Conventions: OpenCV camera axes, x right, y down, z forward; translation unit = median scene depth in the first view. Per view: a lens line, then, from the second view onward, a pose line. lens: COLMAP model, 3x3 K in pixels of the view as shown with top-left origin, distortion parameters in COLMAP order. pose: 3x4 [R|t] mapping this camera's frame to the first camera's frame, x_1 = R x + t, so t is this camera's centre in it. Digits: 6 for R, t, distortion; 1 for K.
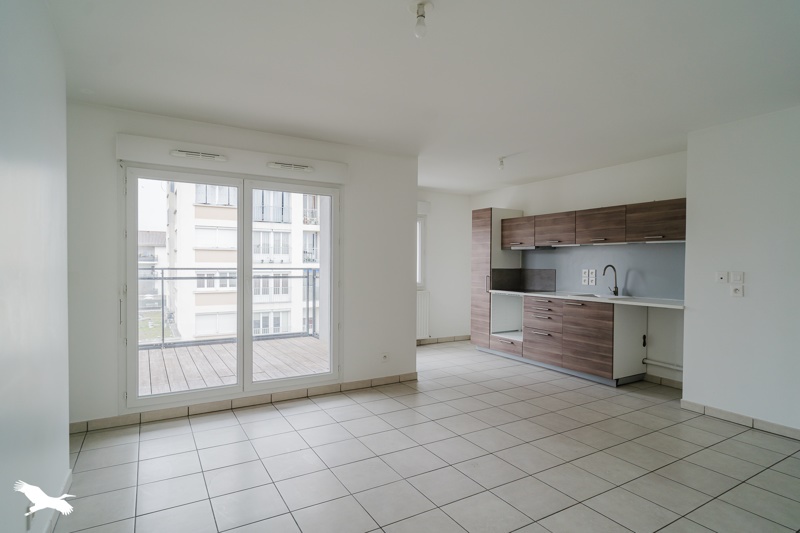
lens RADIAL K [[433.6, 0, 406.0], [0, 433.6, 263.5], [0, 0, 1]] dist [-0.000010, 0.002746]
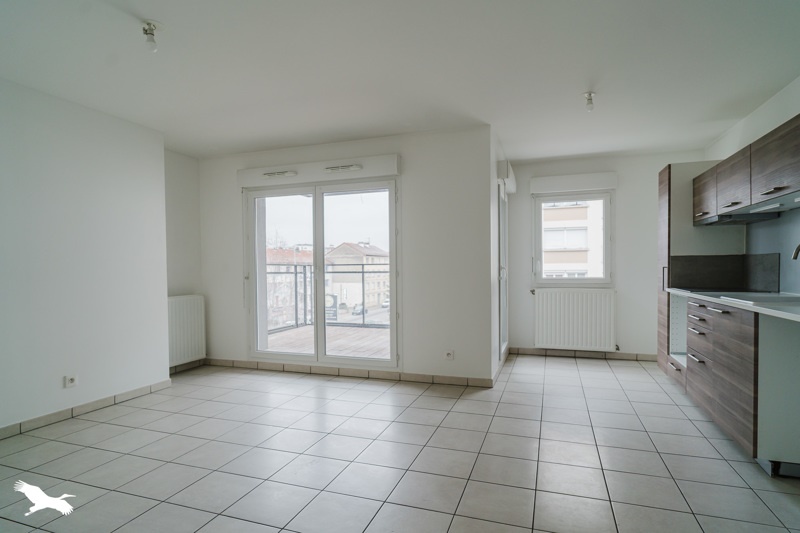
lens RADIAL K [[433.6, 0, 399.6], [0, 433.6, 273.5], [0, 0, 1]] dist [-0.000010, 0.002746]
pose [[0.634107, -0.005710, -0.773224, 0.519085], [0.014893, 0.999877, 0.004830, 0.033581], [0.773102, -0.014578, 0.634114, 0.298021]]
